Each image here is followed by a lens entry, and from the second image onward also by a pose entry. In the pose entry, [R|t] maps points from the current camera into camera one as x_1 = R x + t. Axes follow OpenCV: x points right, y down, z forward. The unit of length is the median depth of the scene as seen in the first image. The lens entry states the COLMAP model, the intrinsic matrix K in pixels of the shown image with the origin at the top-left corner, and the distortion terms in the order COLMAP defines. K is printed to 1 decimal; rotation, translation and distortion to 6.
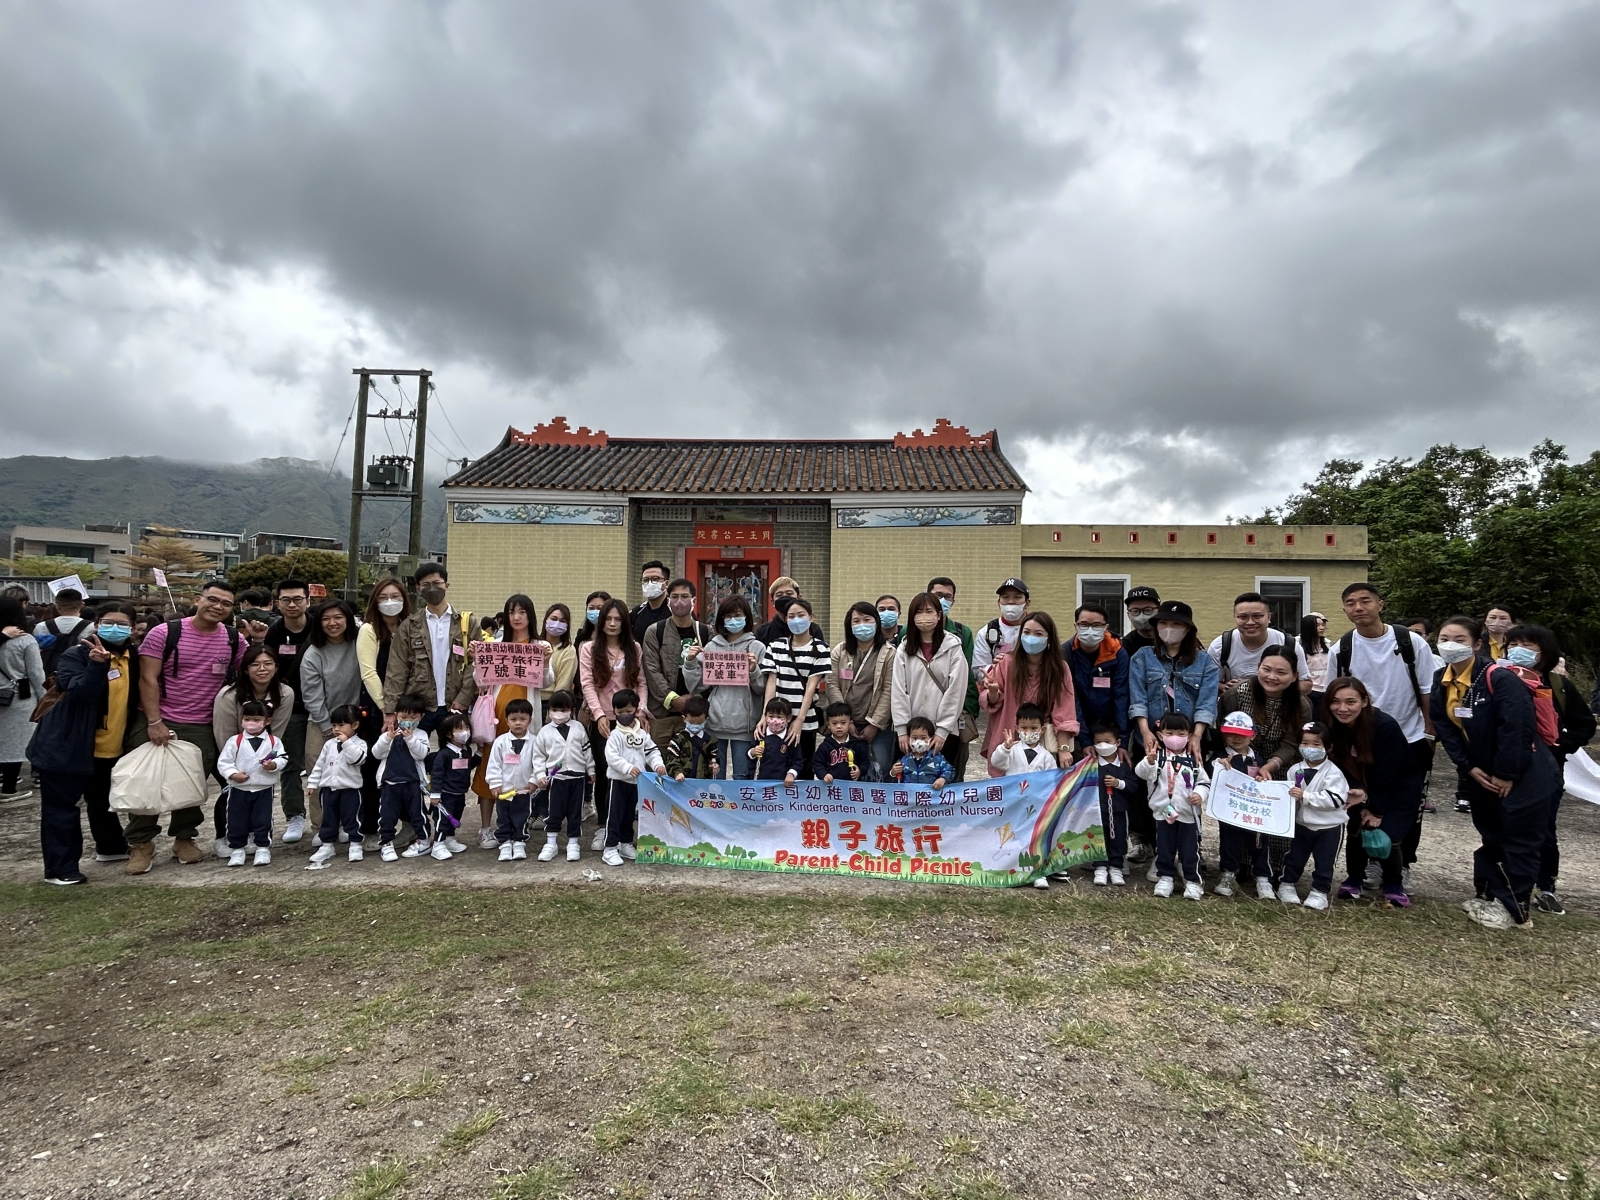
lens RADIAL K [[781.2, 0, 796.6], [0, 781.2, 608.4], [0, 0, 1]] dist [-0.002397, 0.001385]
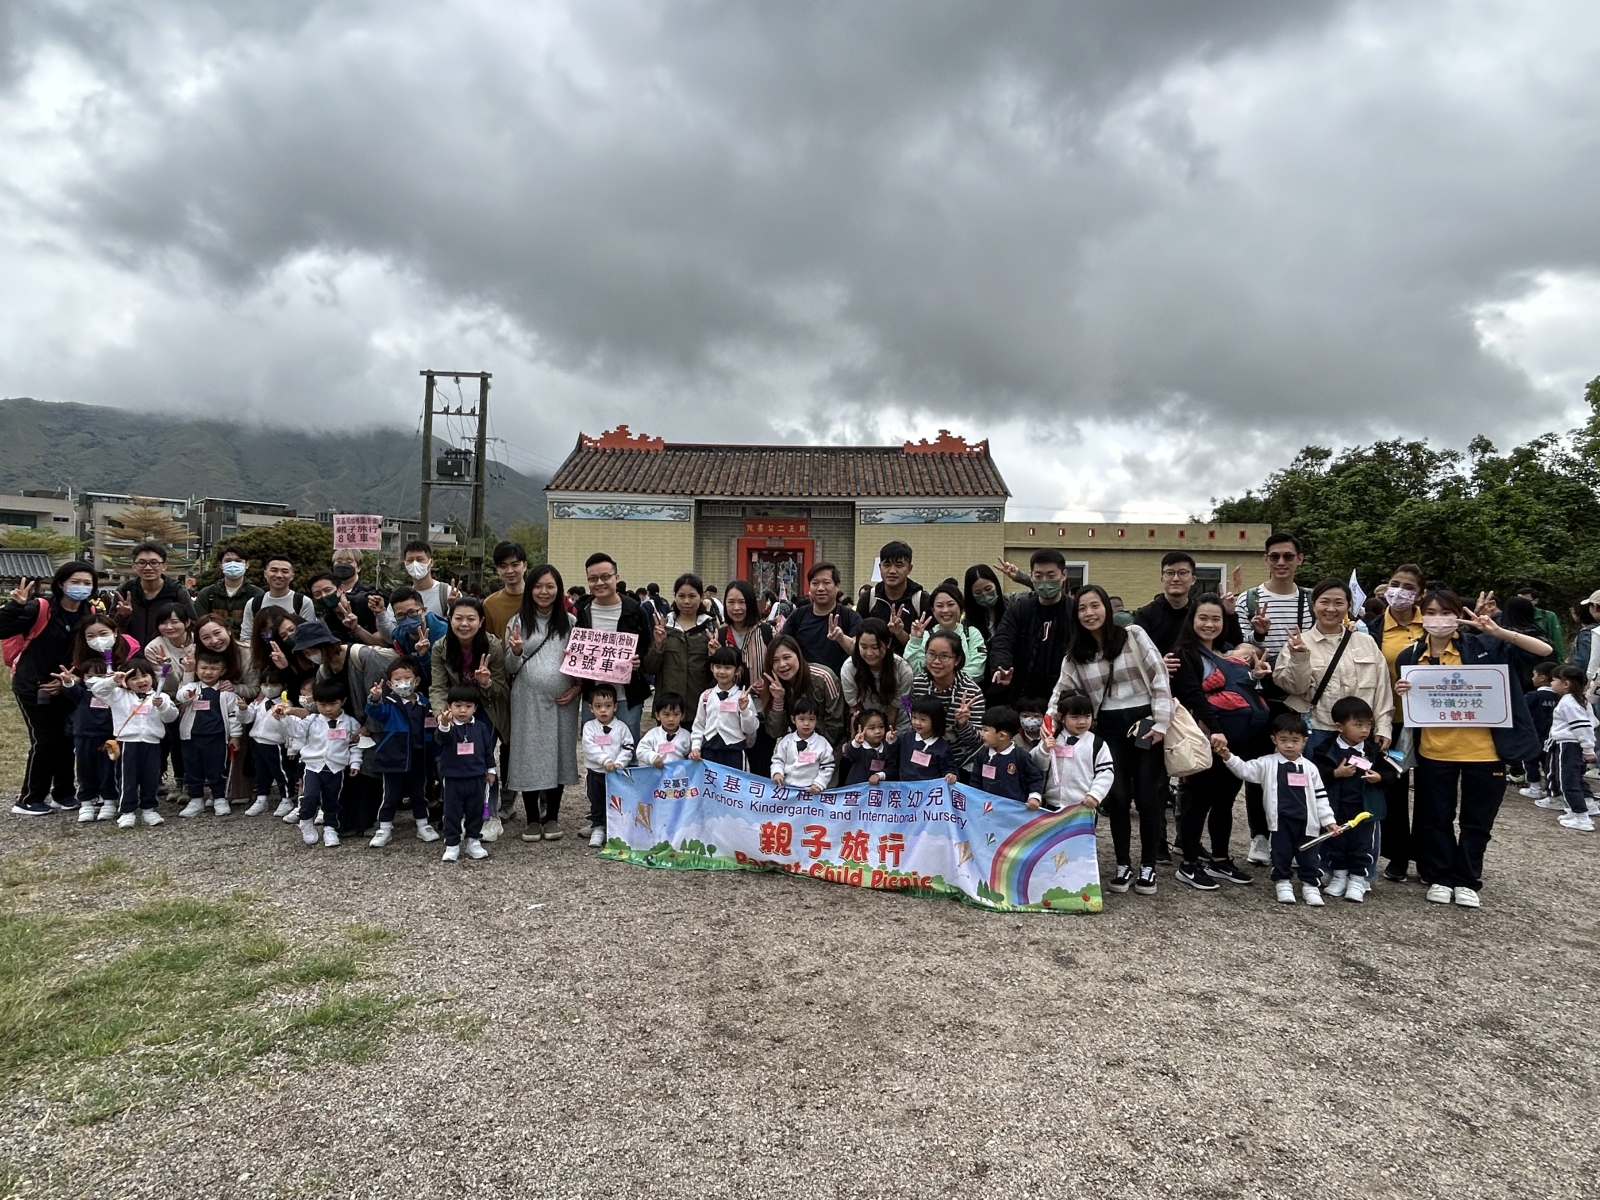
lens RADIAL K [[904.8, 0, 802.8], [0, 904.8, 603.0], [0, 0, 1]] dist [-0.000665, -0.000744]
pose [[0.999591, 0.000841, 0.028571, -0.079159], [-0.001592, 0.999654, 0.026260, -0.012905], [-0.028539, -0.026295, 0.999247, -0.445647]]
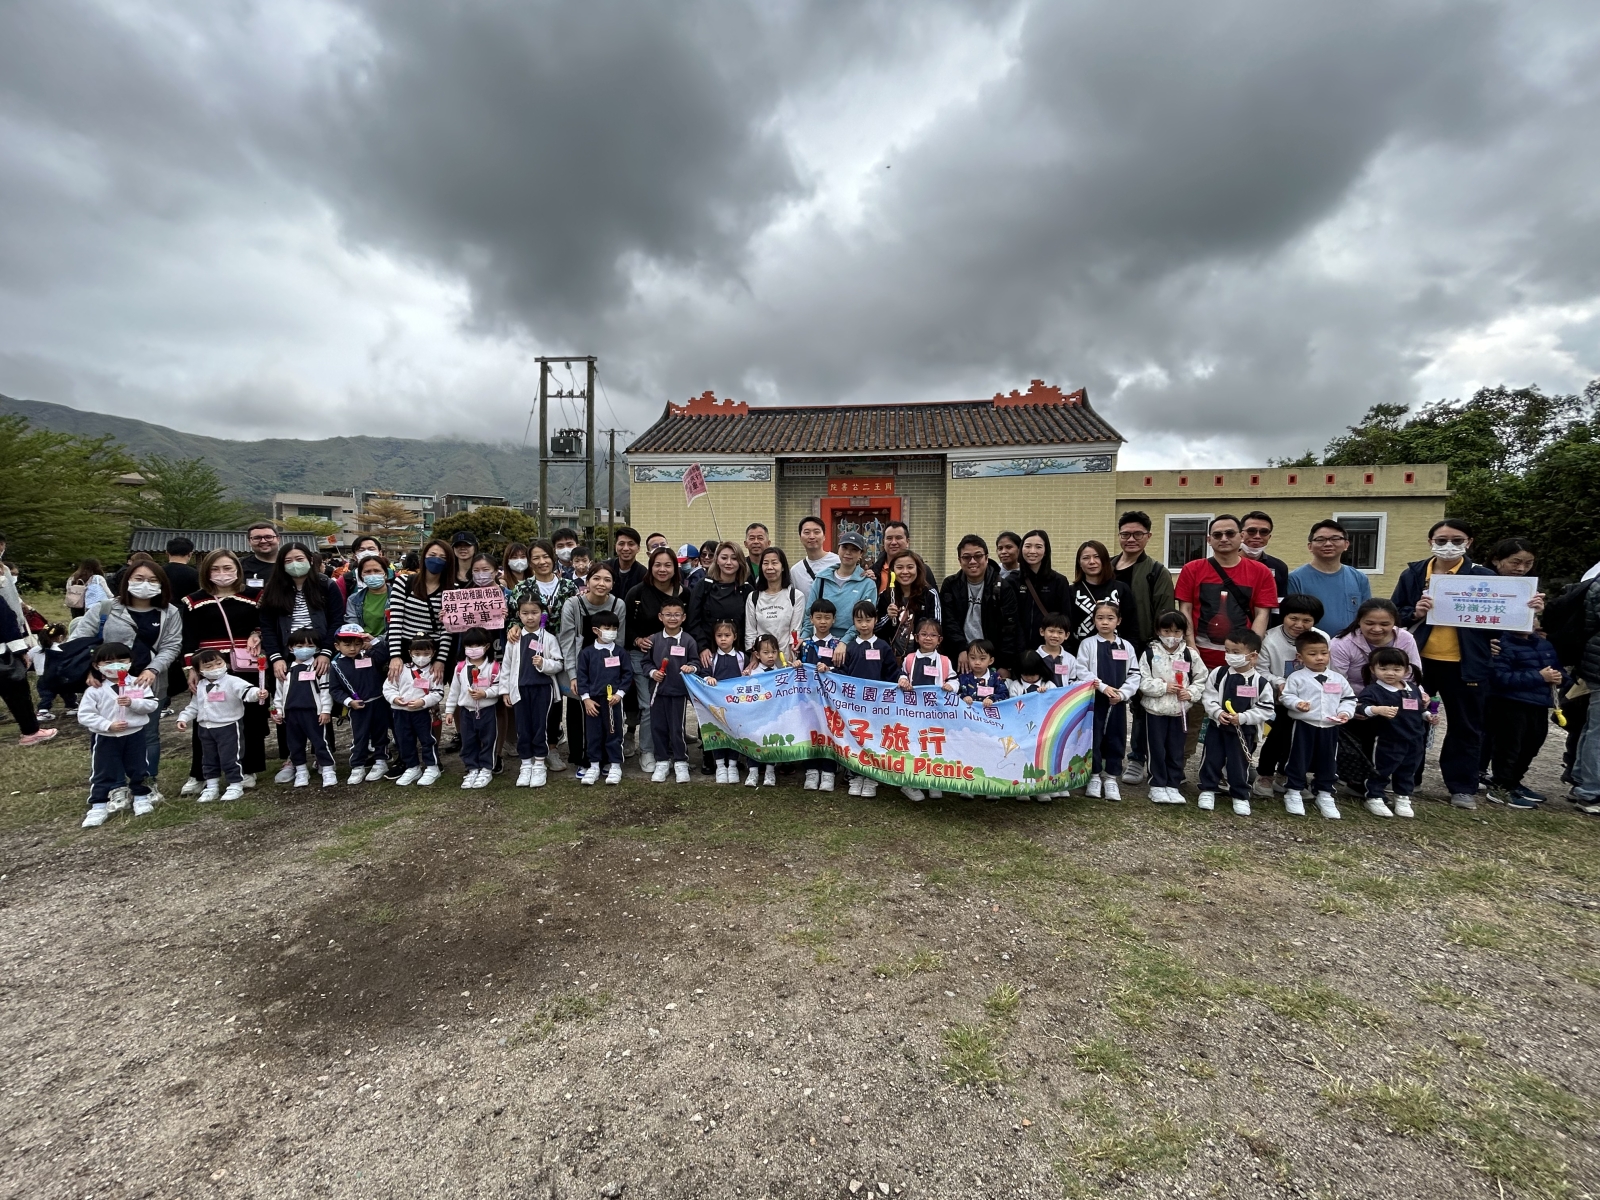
lens RADIAL K [[638.1, 0, 797.6], [0, 638.1, 604.0], [0, 0, 1]] dist [-0.000621, -0.000272]
pose [[0.995233, -0.006904, -0.097284, -0.083444], [0.015518, 0.995994, 0.088066, -0.002934], [0.096286, -0.089155, 0.991353, 0.008780]]
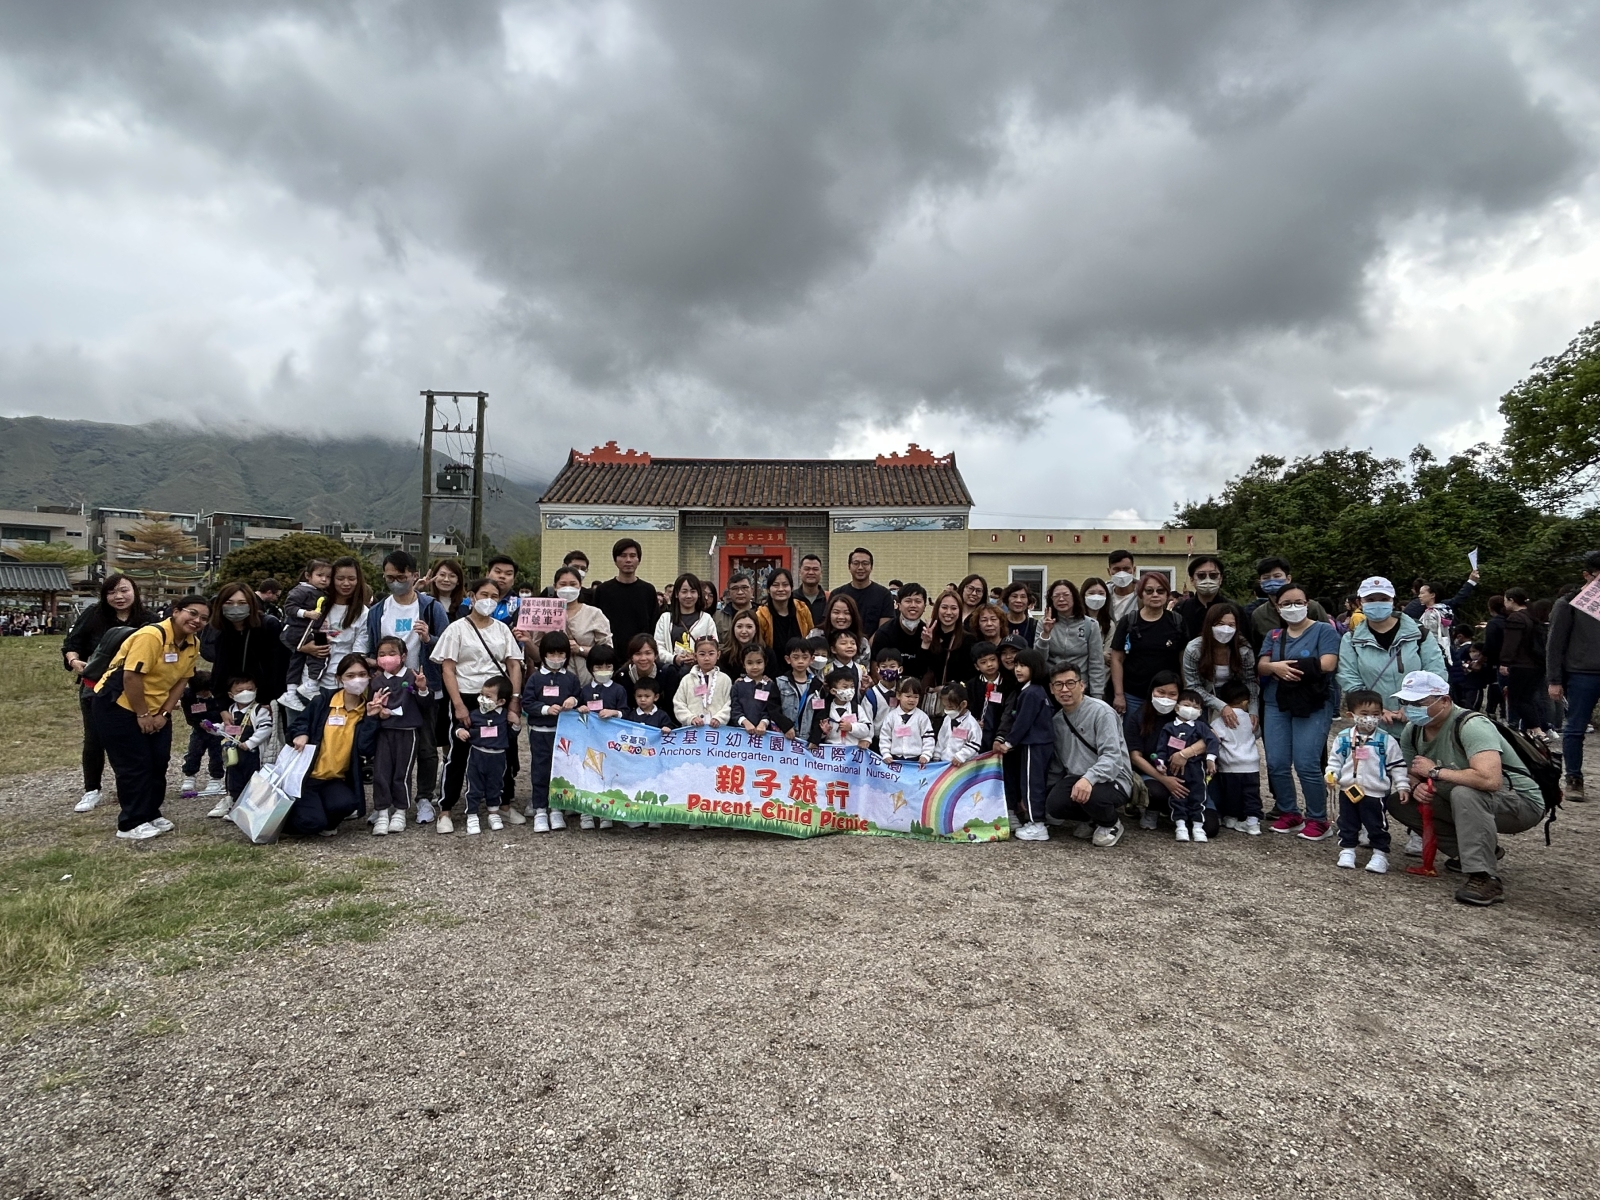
lens RADIAL K [[877.3, 0, 803.5], [0, 877.3, 600.2], [0, 0, 1]] dist [0.000383, -0.002479]
pose [[0.999262, -0.007515, 0.037661, -0.056292], [0.006913, 0.999847, 0.016088, -0.009727], [-0.037777, -0.015816, 0.999161, -0.496348]]
